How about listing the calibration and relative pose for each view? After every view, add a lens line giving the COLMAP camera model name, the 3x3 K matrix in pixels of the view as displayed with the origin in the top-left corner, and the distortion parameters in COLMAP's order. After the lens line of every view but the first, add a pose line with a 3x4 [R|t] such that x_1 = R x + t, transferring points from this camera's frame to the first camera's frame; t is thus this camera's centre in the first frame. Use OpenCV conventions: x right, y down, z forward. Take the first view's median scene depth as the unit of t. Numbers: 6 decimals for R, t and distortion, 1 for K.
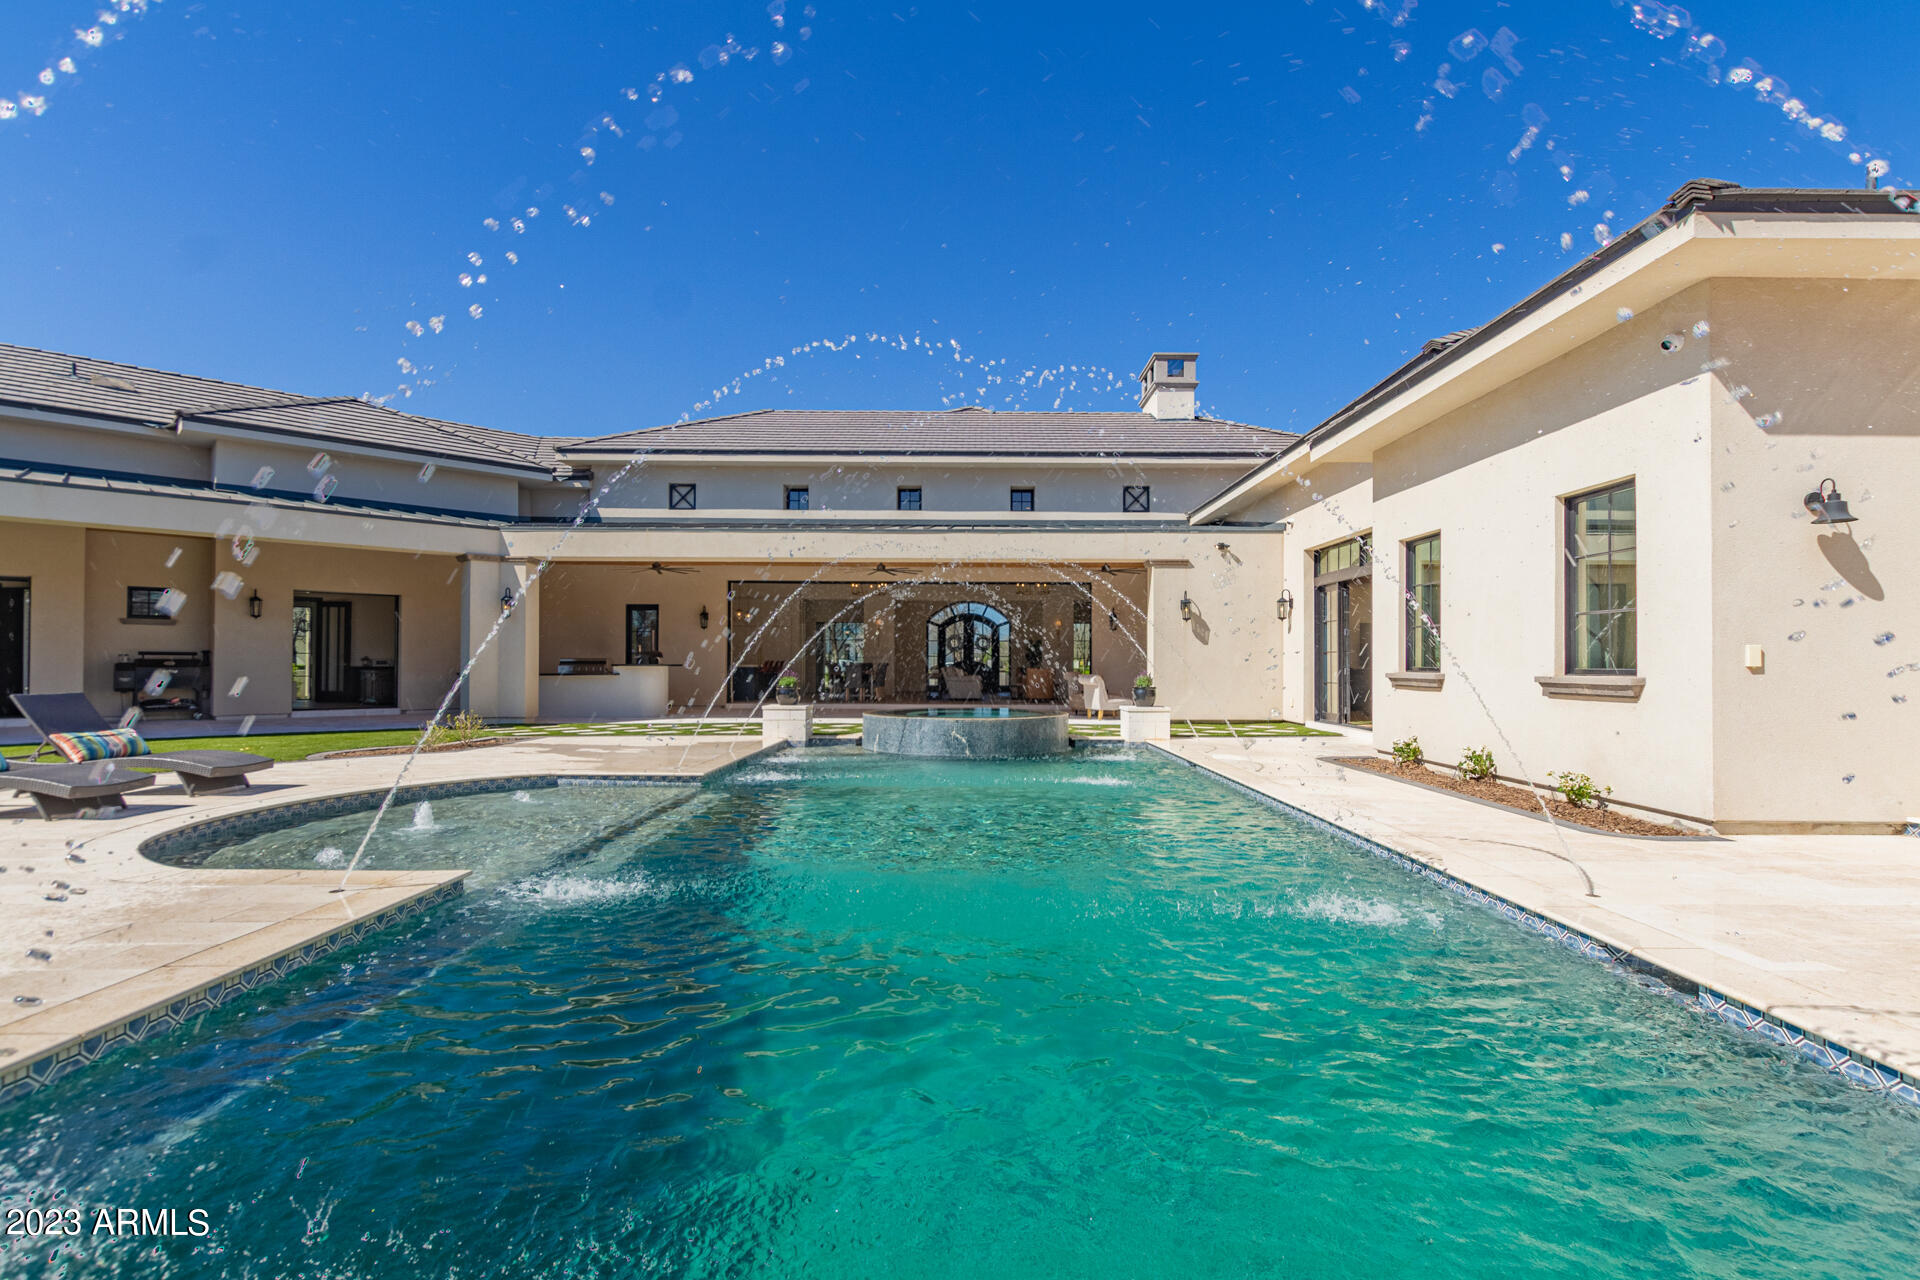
lens RADIAL K [[899.1, 0, 962.5], [0, 899.1, 638.5], [0, 0, 1]] dist [0.012719, -0.006704]
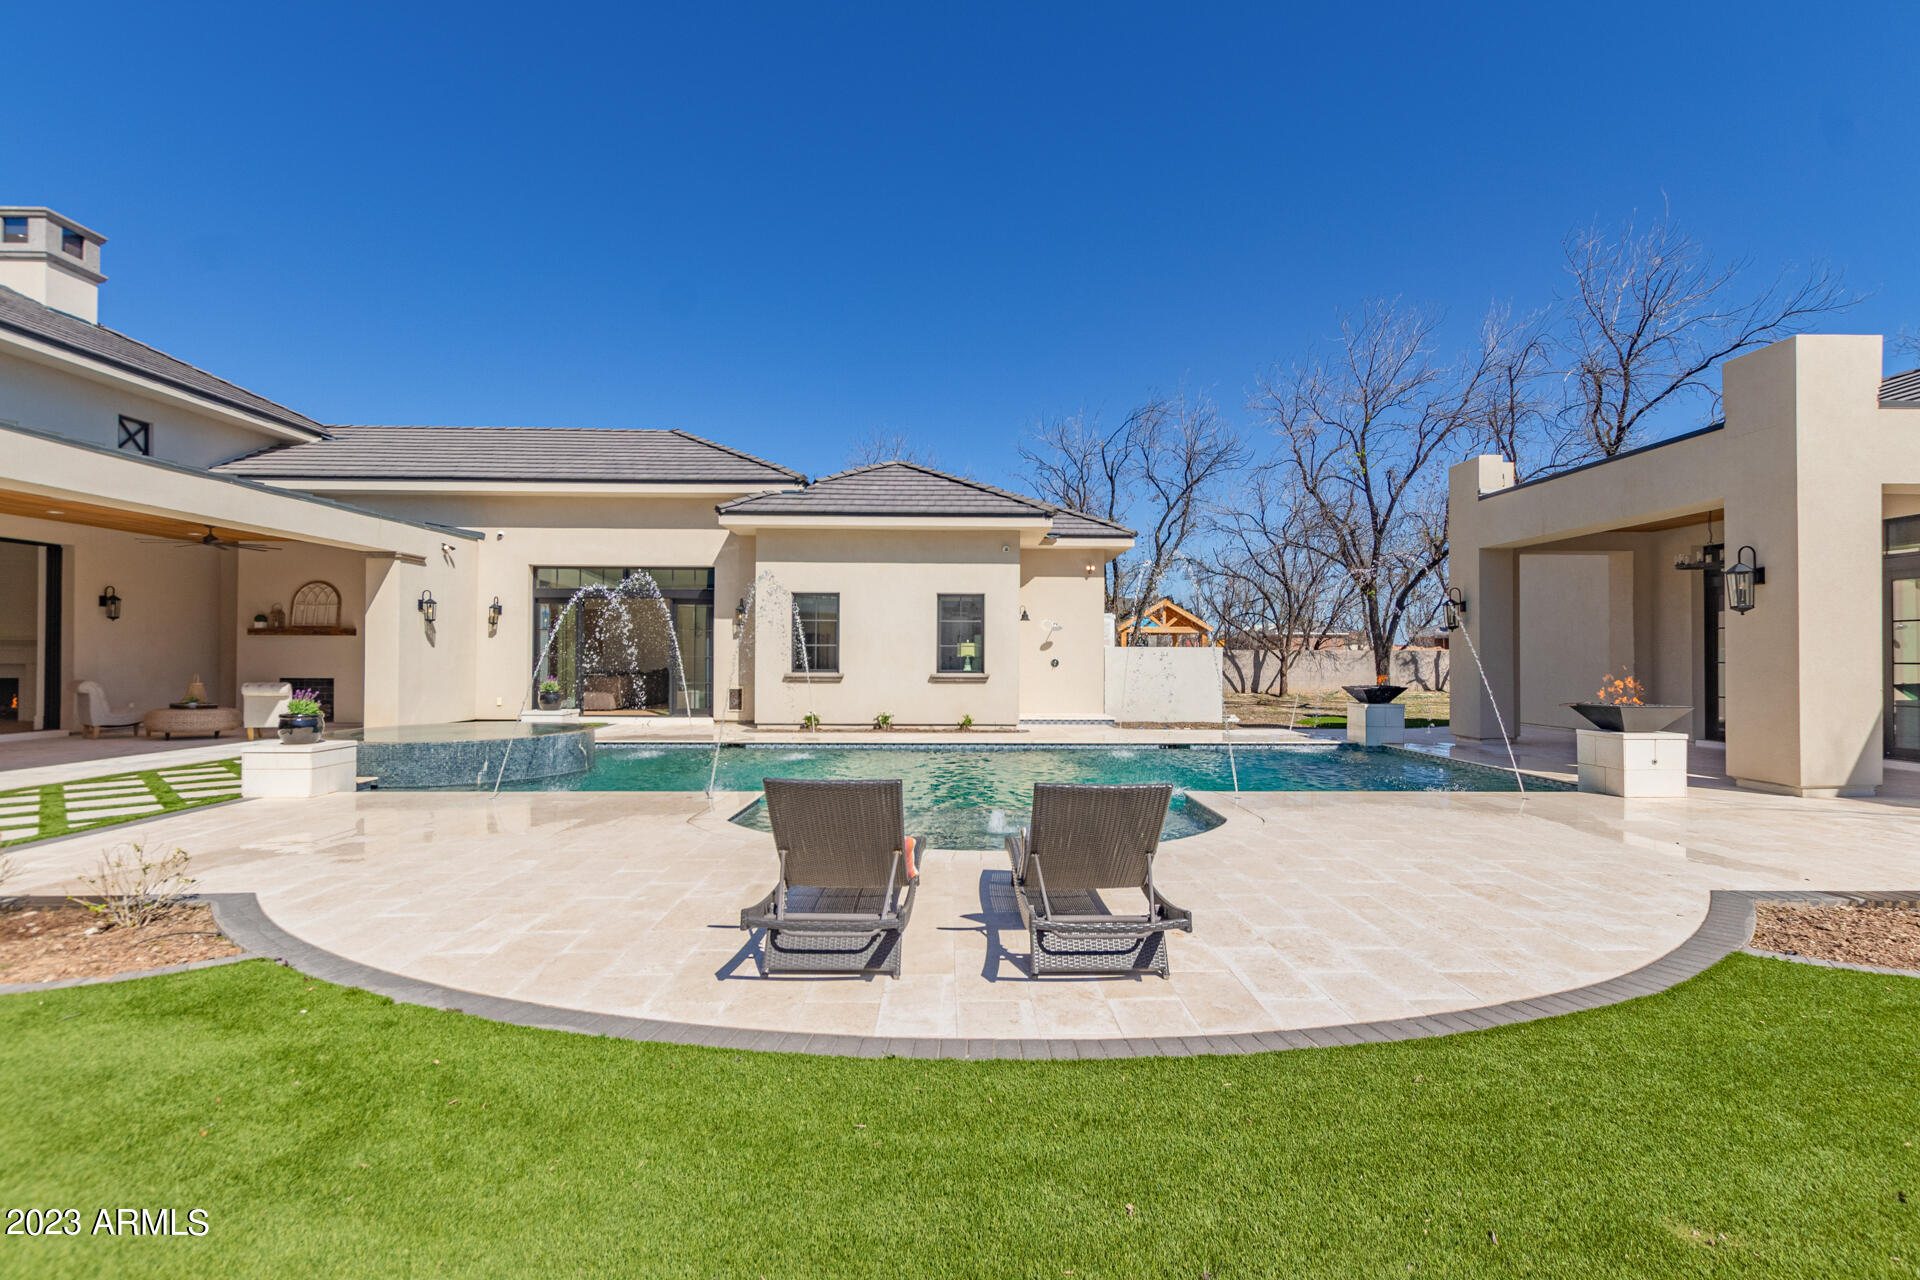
lens RADIAL K [[899.1, 0, 993.0], [0, 899.1, 656.5], [0, 0, 1]] dist [0.012719, -0.006704]
pose [[-0.039008, -0.005958, 0.999221, -0.623325], [-0.032699, 0.999454, 0.004683, -0.005716], [-0.998704, -0.032491, -0.039182, 0.375358]]
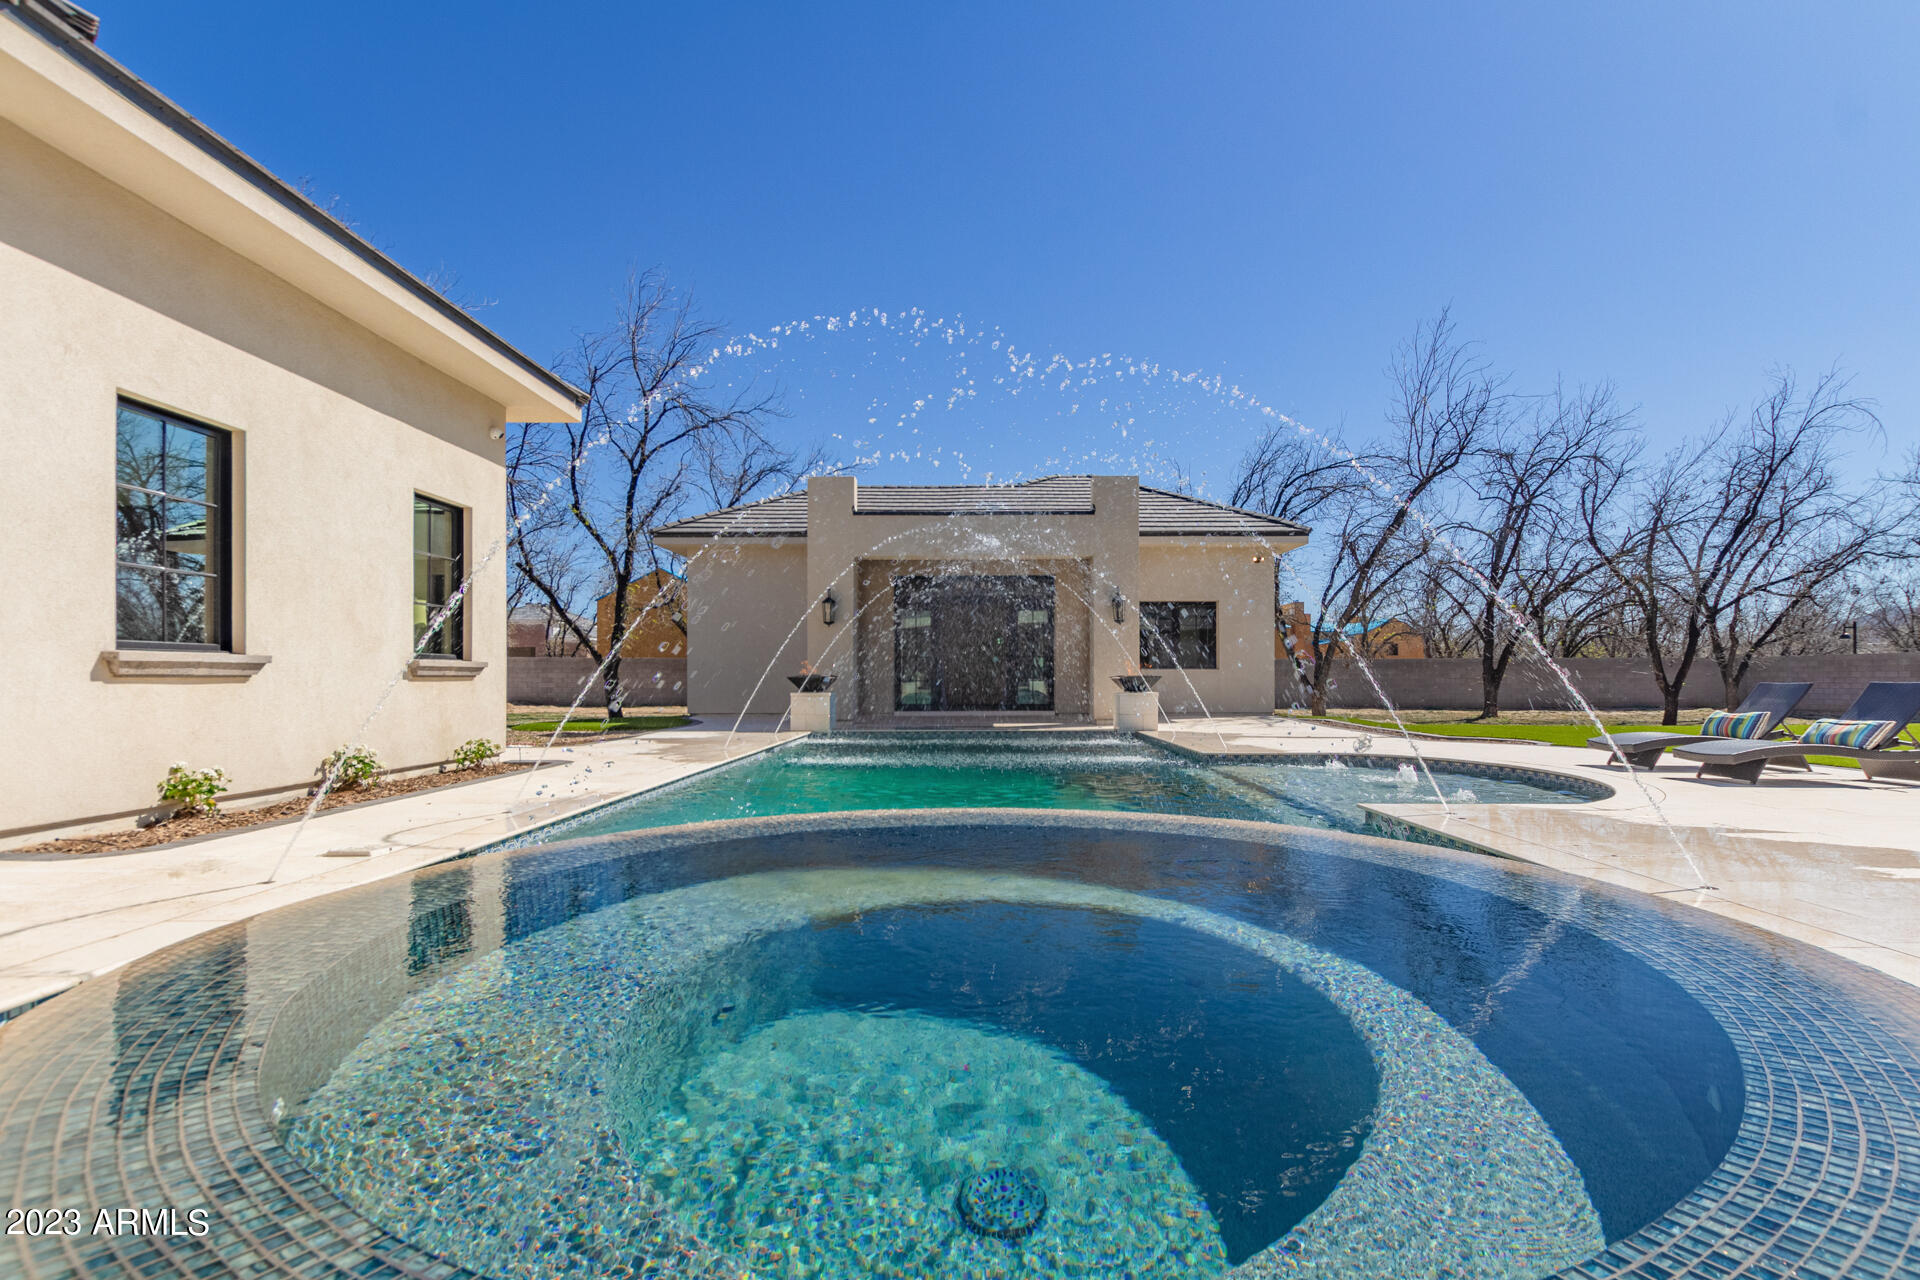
lens RADIAL K [[899.1, 0, 967.1], [0, 899.1, 669.9], [0, 0, 1]] dist [0.012719, -0.006704]
pose [[-0.999965, -0.008196, 0.001378, 0.004292], [-0.008240, 0.999329, -0.035683, 0.034691], [-0.001085, -0.035693, -0.999362, 0.810003]]
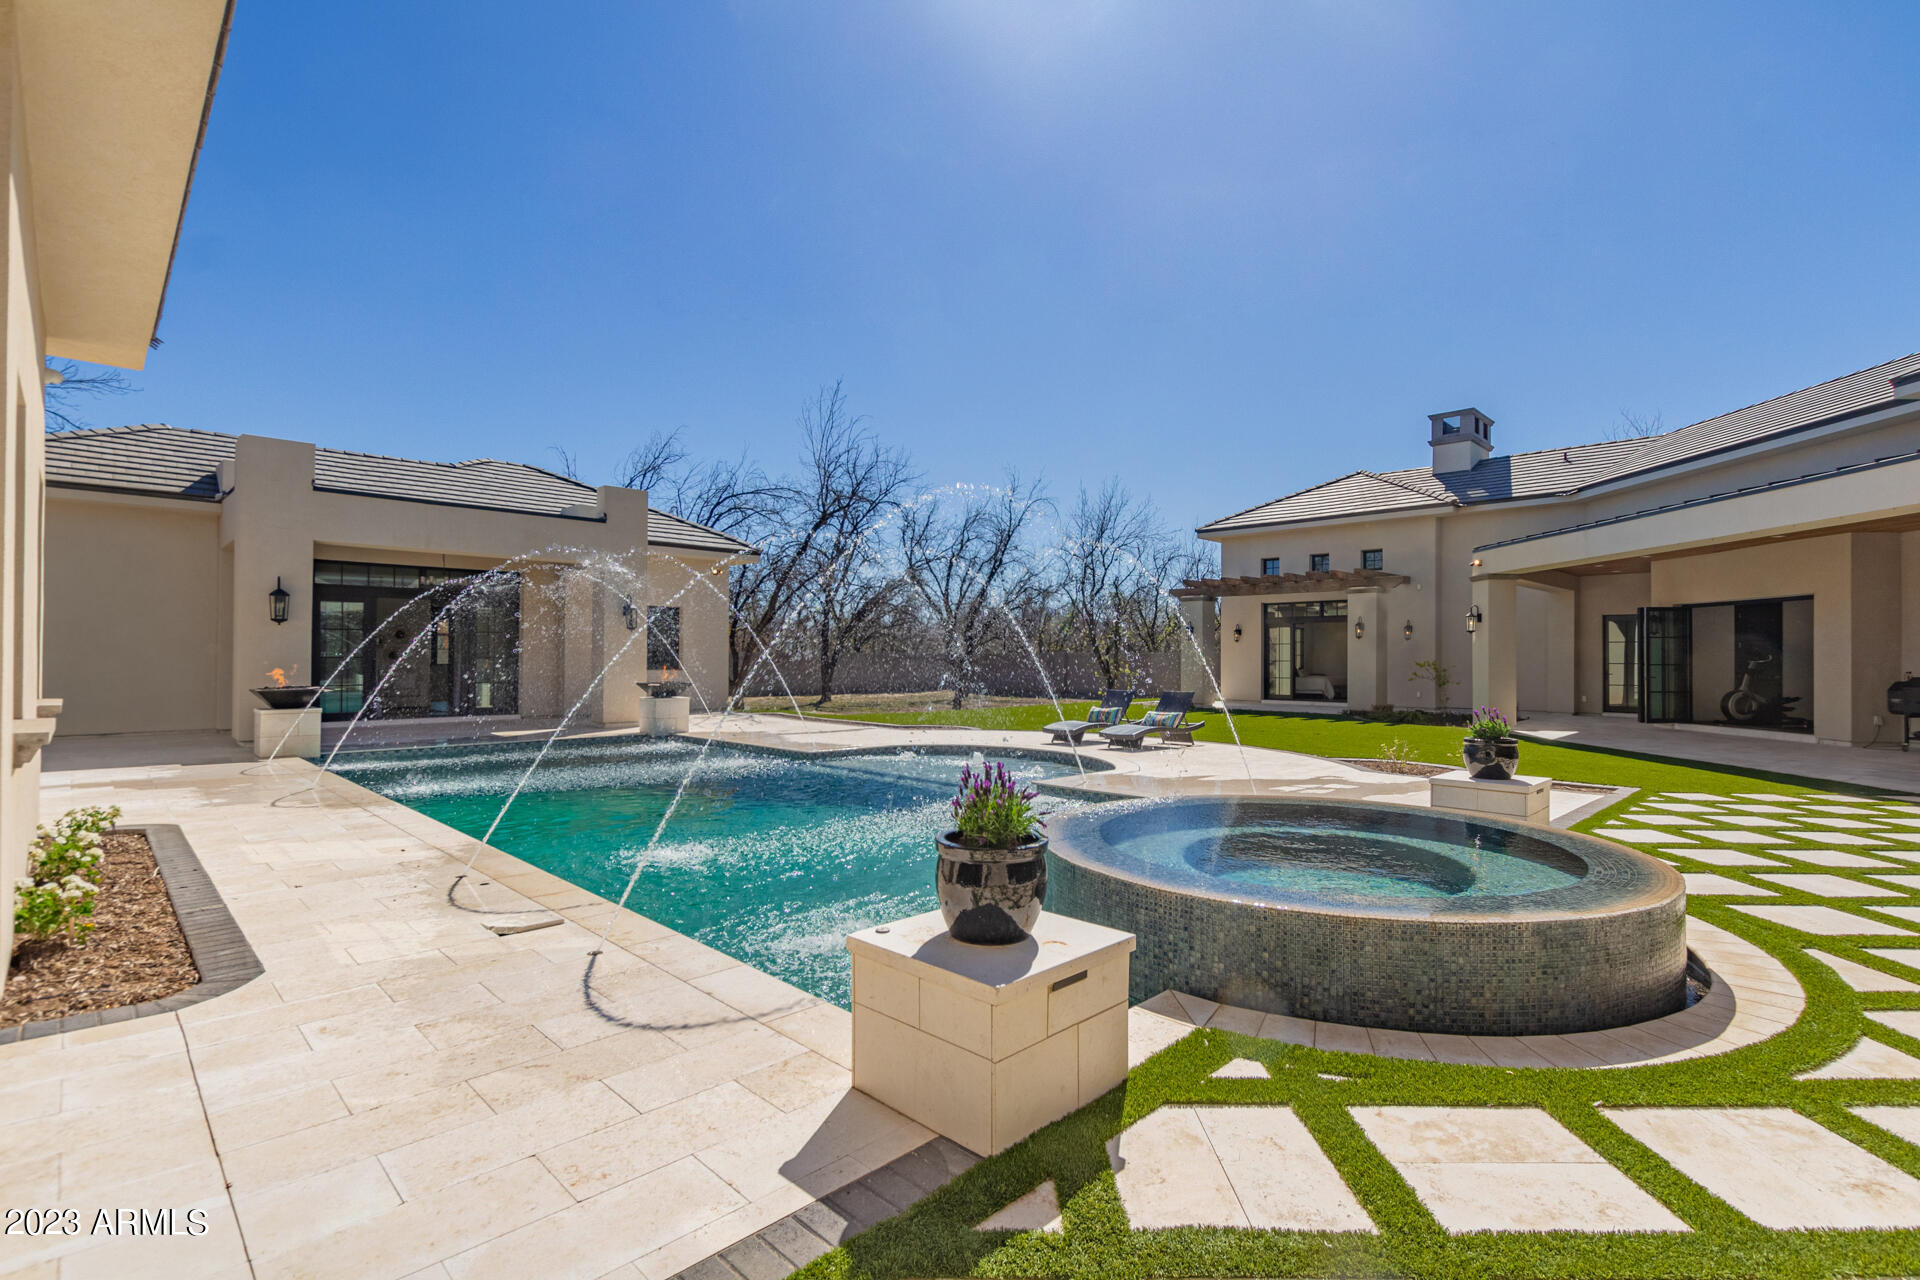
lens RADIAL K [[899.1, 0, 964.8], [0, 899.1, 648.5], [0, 0, 1]] dist [0.012719, -0.006704]
pose [[-0.705570, -0.019819, -0.708363, 0.265677], [0.008684, 0.999292, -0.036608, 0.012074], [0.708587, -0.031980, -0.704899, 0.822605]]
